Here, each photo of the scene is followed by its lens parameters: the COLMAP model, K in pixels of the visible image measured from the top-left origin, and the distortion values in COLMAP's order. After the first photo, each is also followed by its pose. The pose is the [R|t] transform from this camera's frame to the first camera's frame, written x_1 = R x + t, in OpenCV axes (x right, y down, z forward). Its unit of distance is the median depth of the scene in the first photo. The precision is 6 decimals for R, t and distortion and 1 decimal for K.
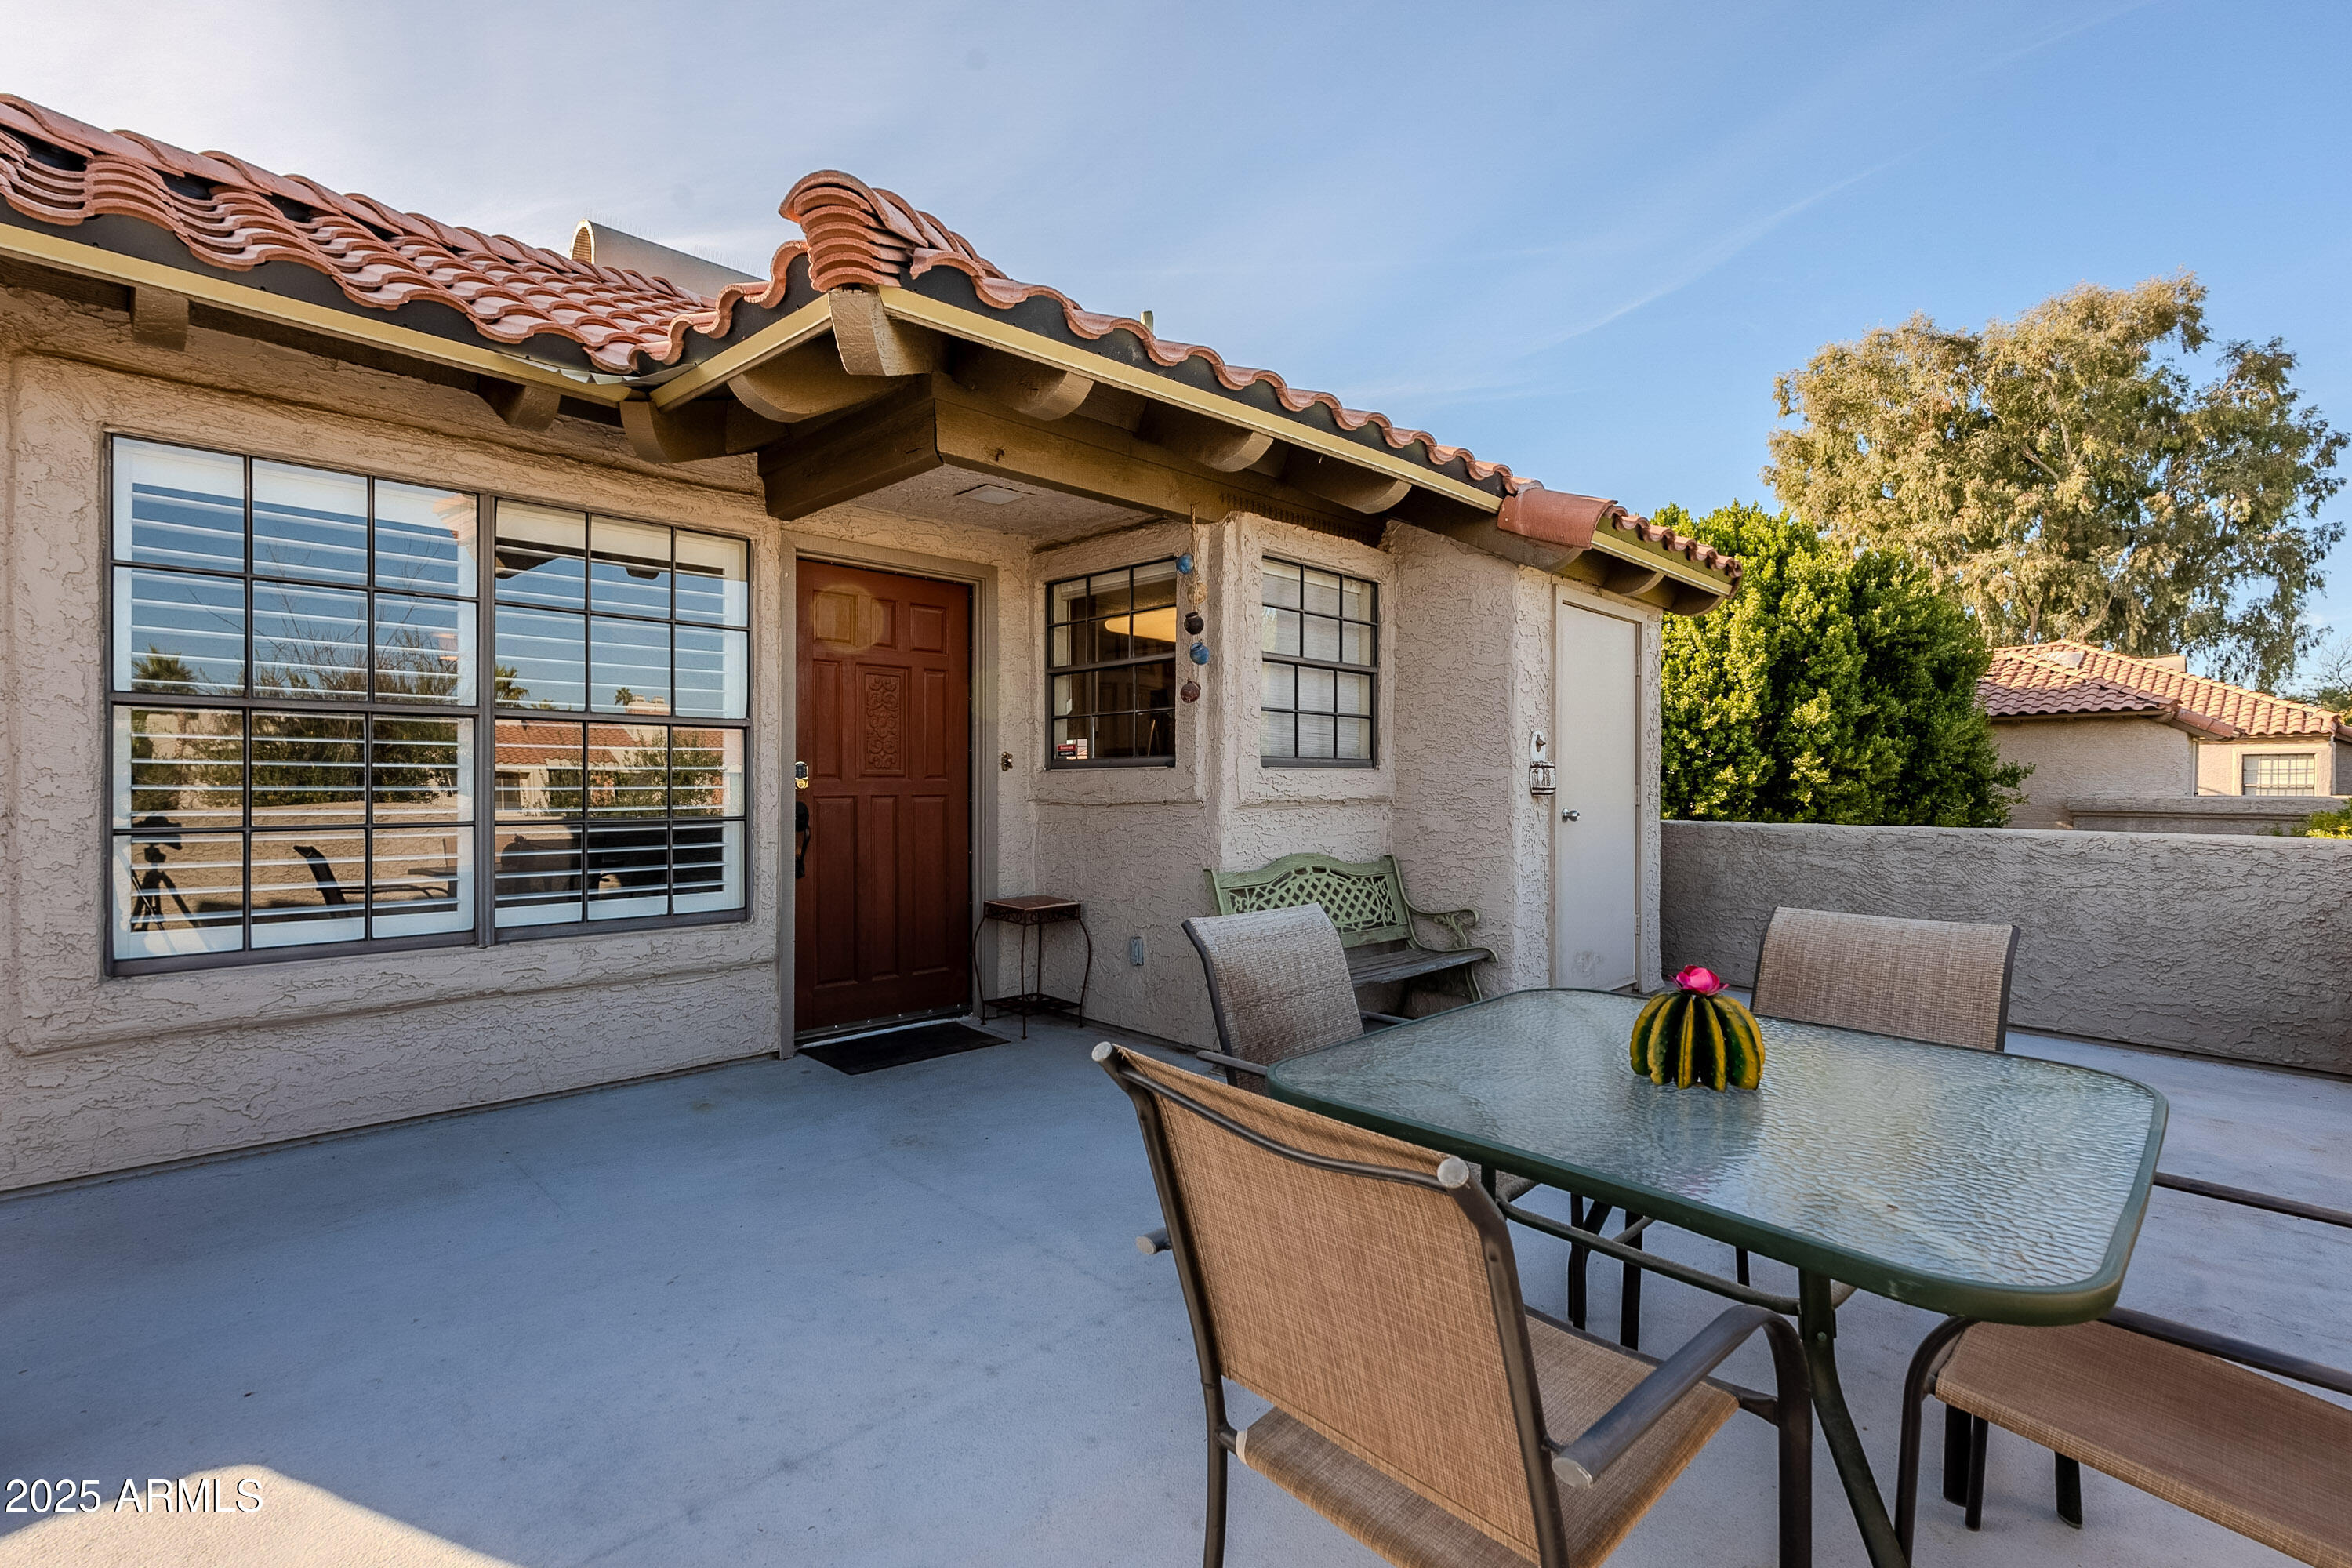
lens RADIAL K [[1049.9, 0, 1176.0], [0, 1049.9, 784.0], [0, 0, 1]] dist [0.003270, 0.000520]
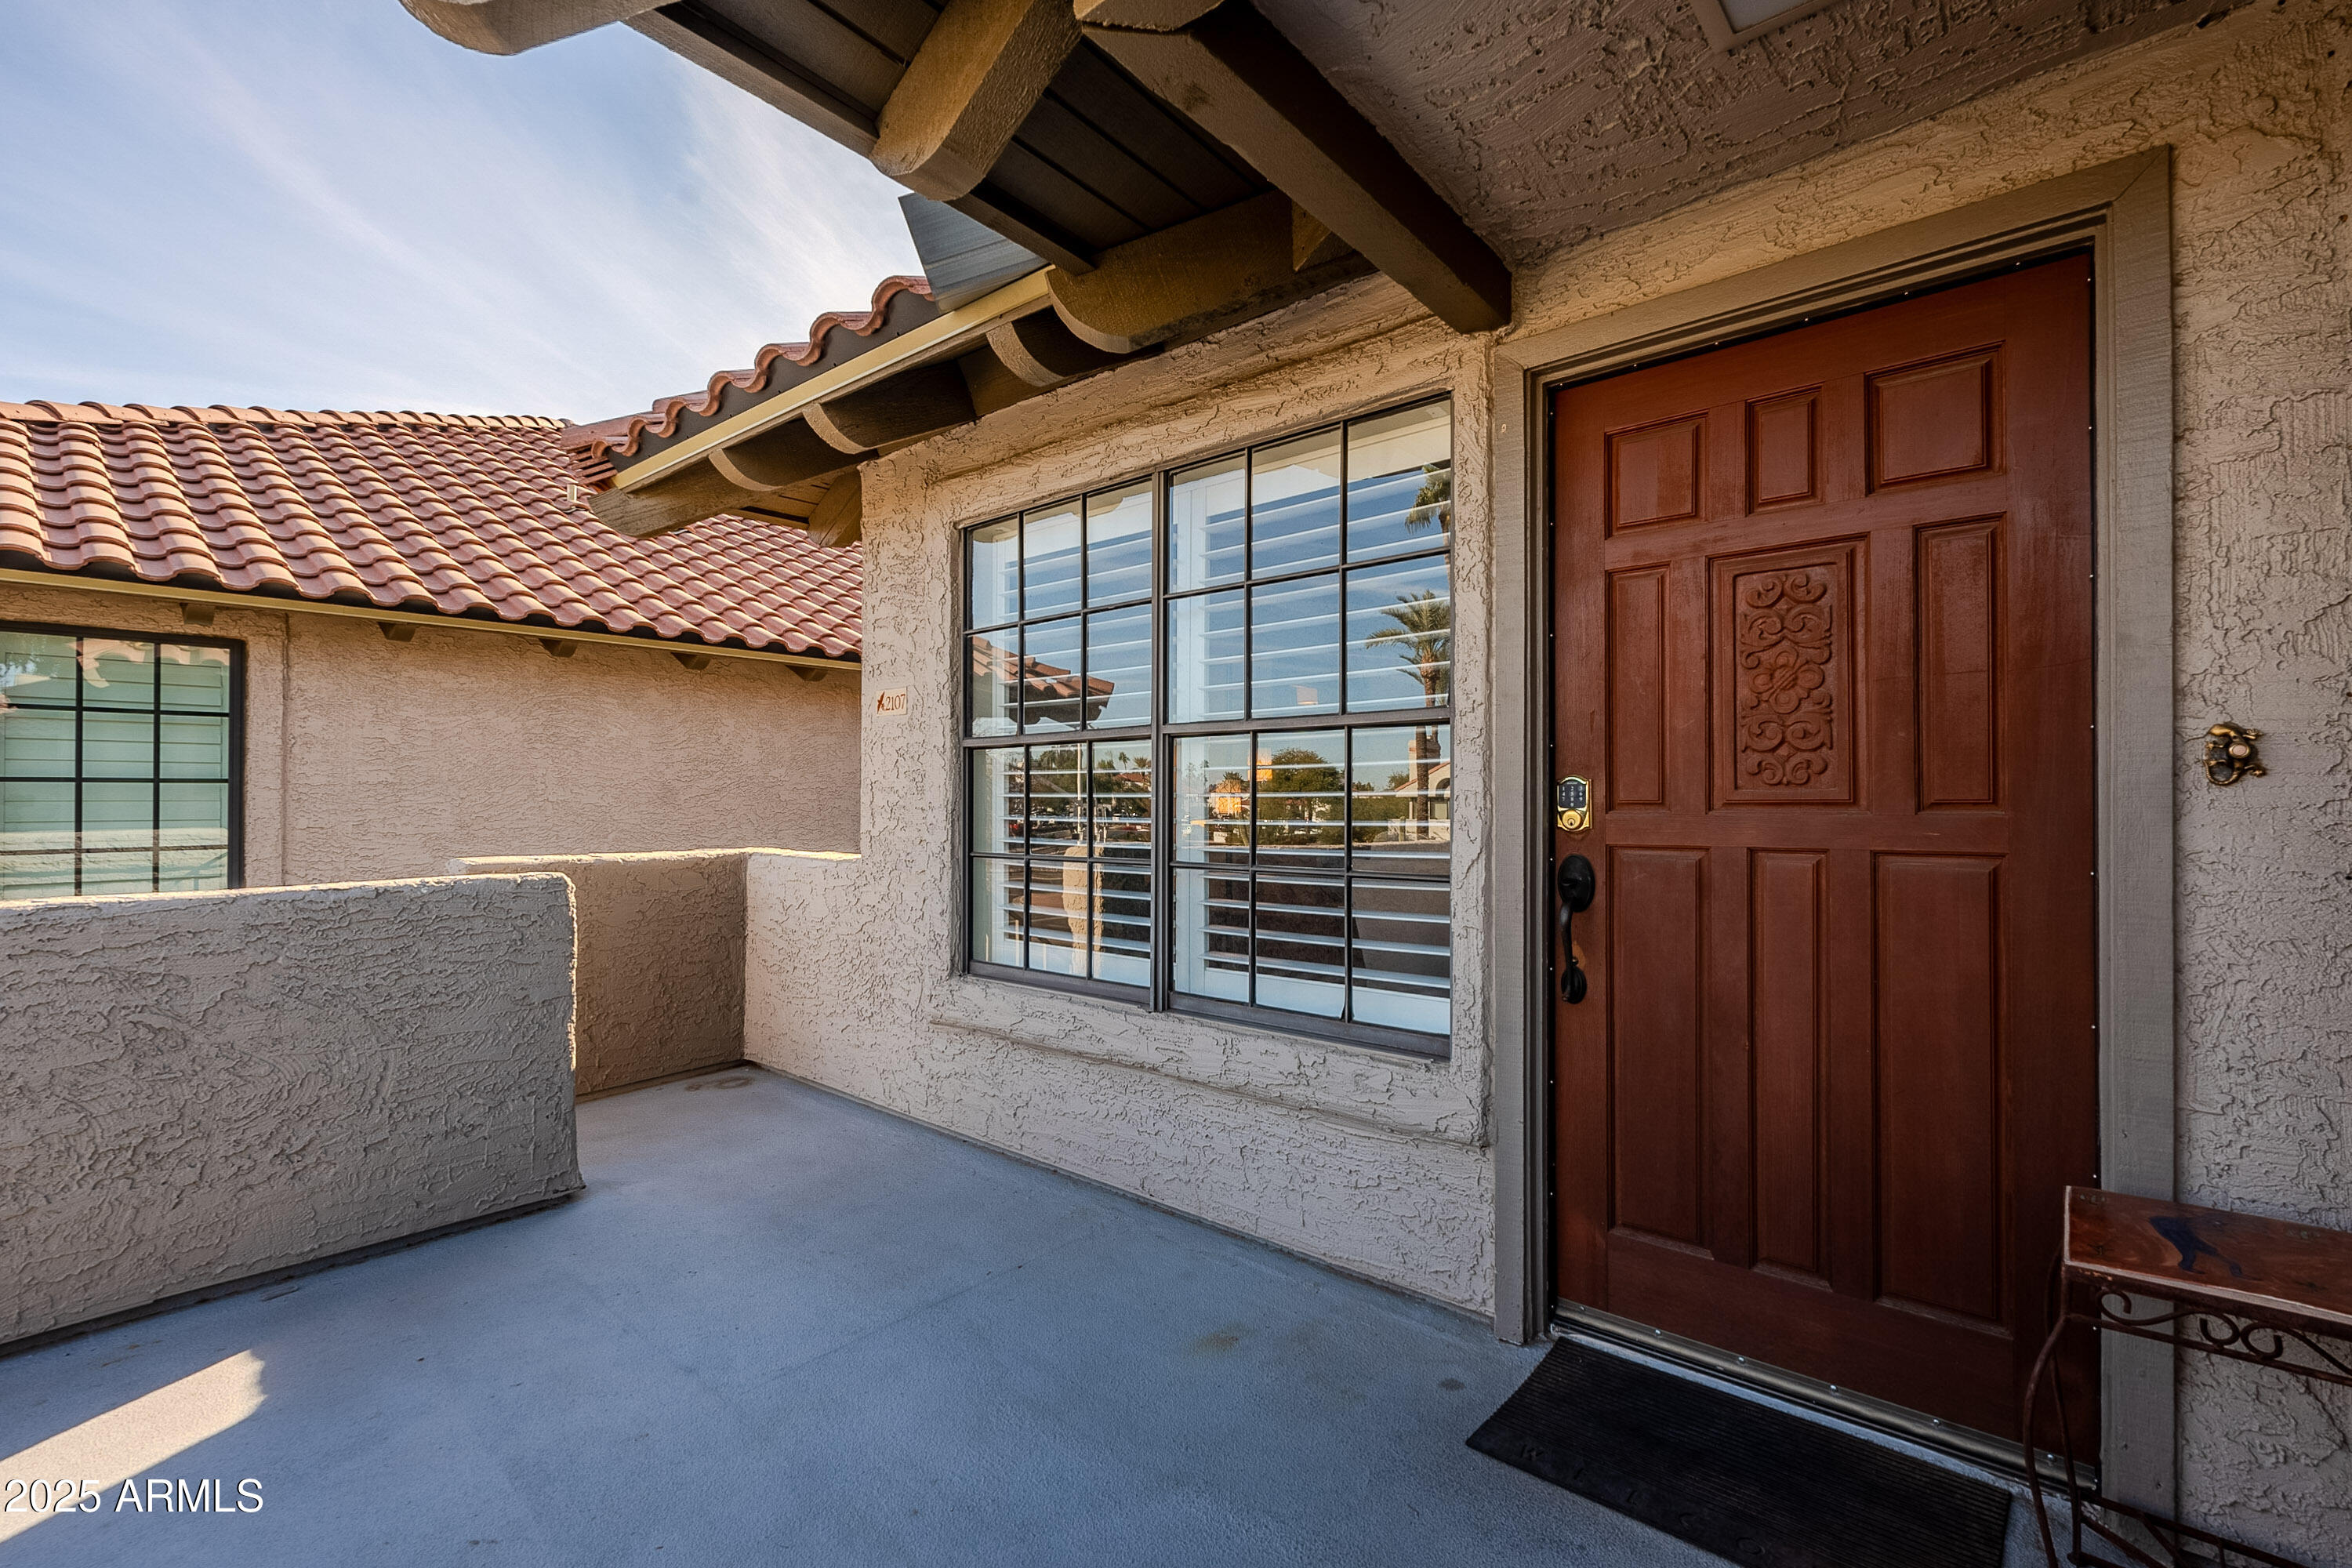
lens RADIAL K [[995.6, 0, 1175.2], [0, 995.6, 804.6], [0, 0, 1]] dist [-0.000372, -0.000148]
pose [[0.097700, -0.011459, -0.995150, 0.116778], [-0.008833, 0.999884, -0.012381, -0.000495], [0.995177, 0.009999, 0.097587, 0.802289]]
